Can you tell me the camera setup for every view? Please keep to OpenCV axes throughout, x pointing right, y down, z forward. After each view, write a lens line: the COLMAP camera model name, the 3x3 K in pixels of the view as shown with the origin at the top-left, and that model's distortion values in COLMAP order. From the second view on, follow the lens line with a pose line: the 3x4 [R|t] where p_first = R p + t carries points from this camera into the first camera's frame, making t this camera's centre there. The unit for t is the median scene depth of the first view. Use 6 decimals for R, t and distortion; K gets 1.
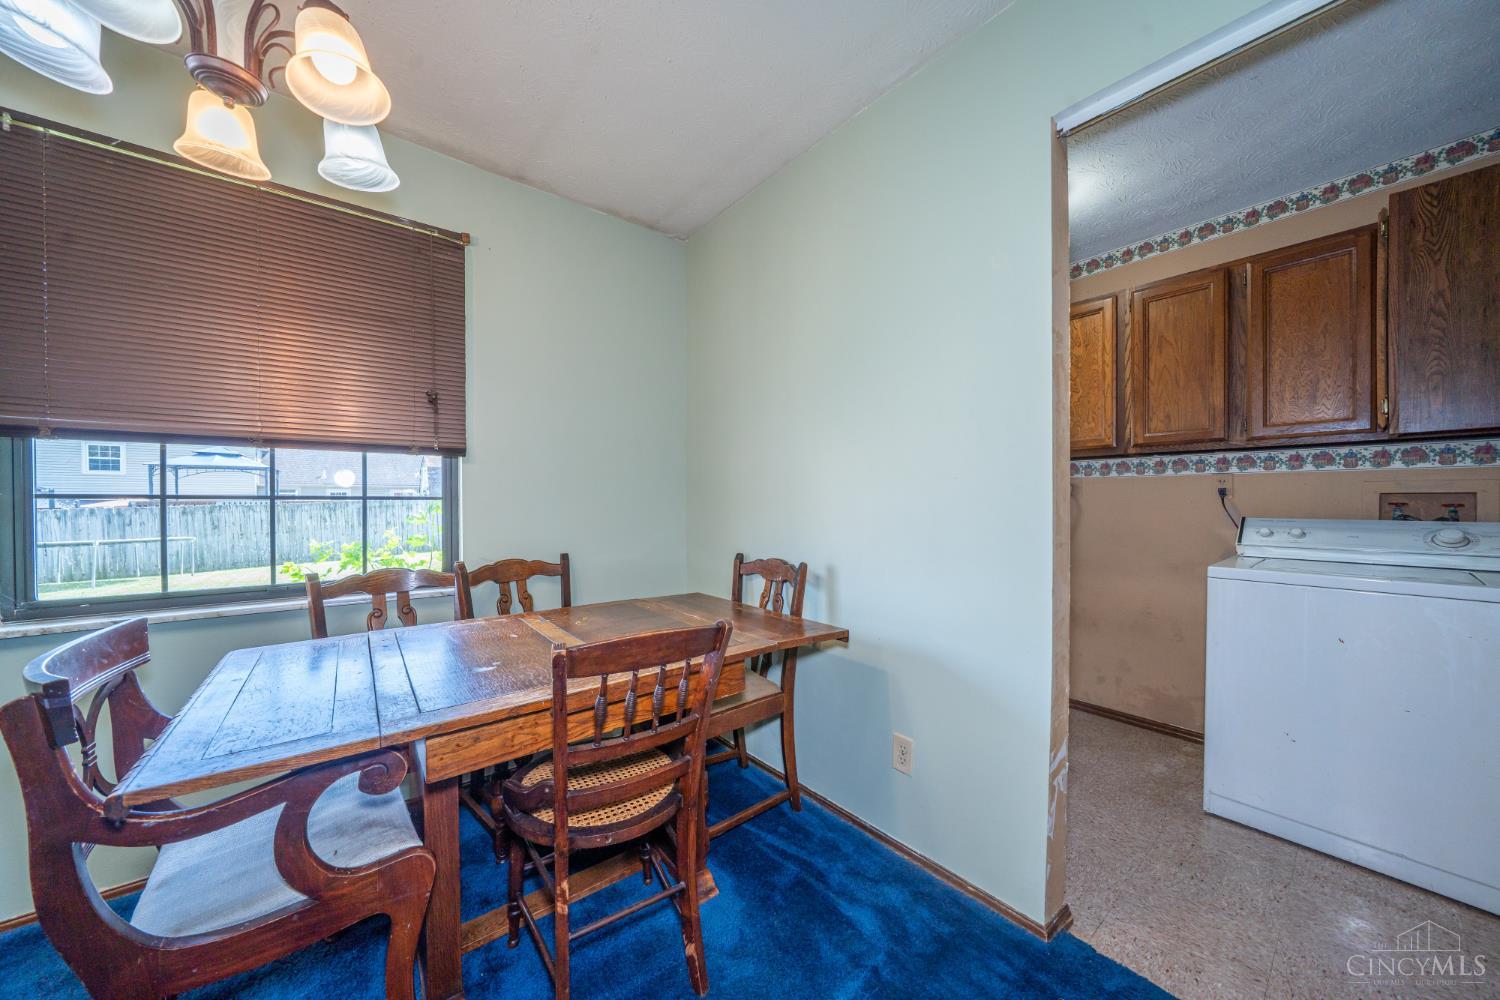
lens RADIAL K [[522.5, 0, 742.1], [0, 522.5, 510.4], [0, 0, 1]] dist [-0.006928, 0.000527]
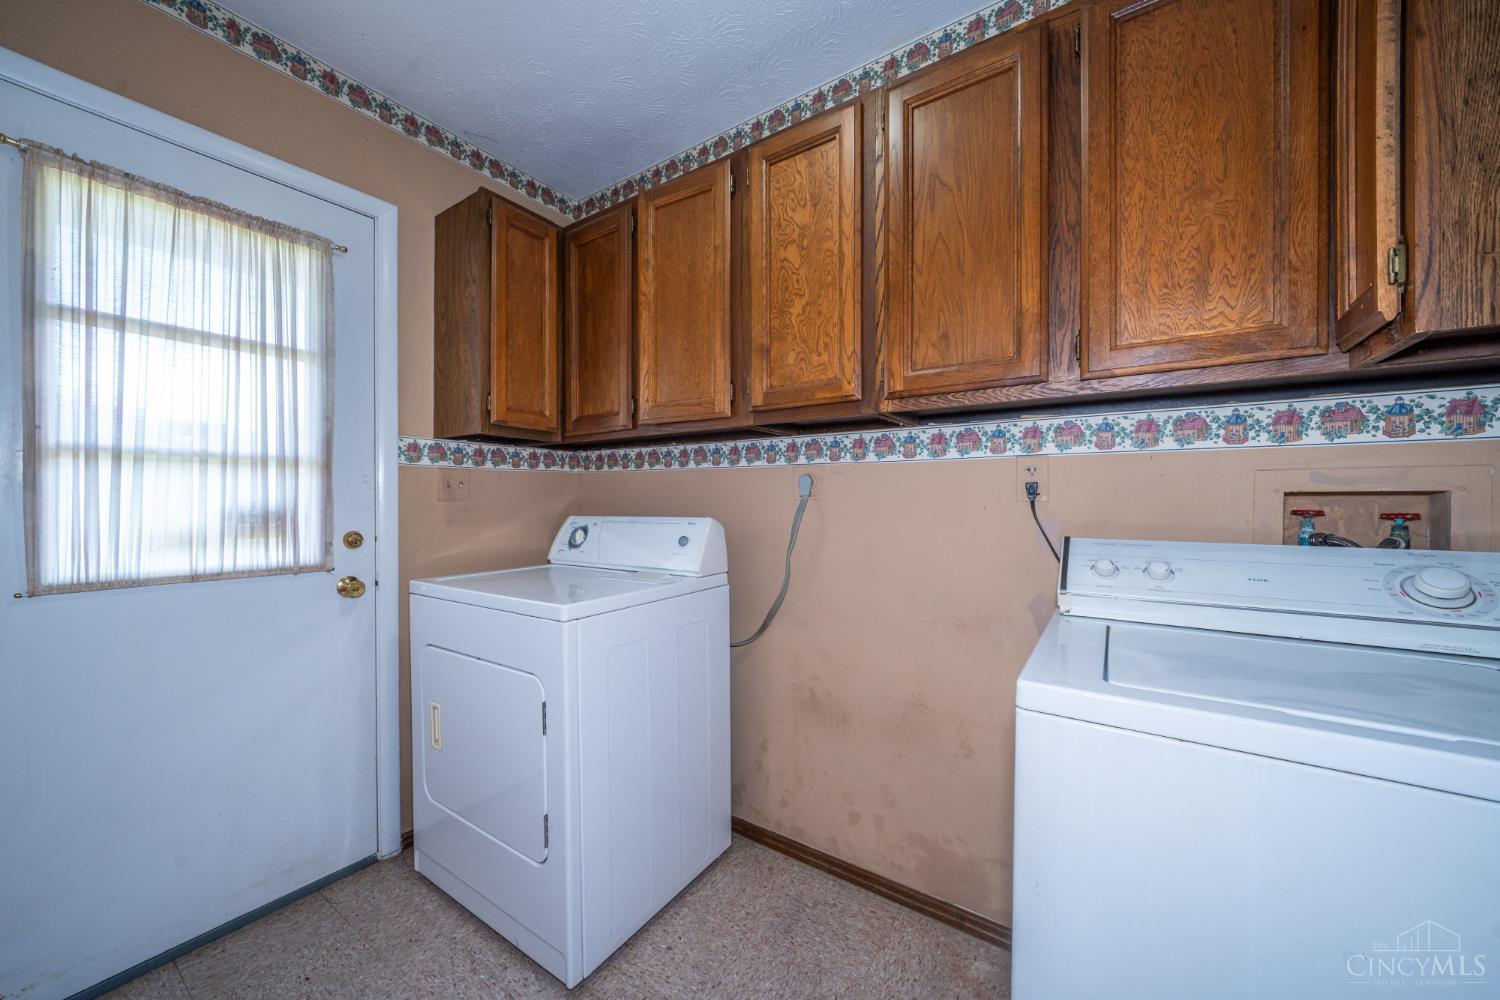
lens RADIAL K [[543.6, 0, 751.5], [0, 543.6, 513.3], [0, 0, 1]] dist [-0.001786, -0.000151]
pose [[0.954738, -0.005724, 0.297392, 0.397325], [0.003978, 0.999971, 0.006477, -0.012661], [-0.297420, -0.005001, 0.954734, 0.455344]]
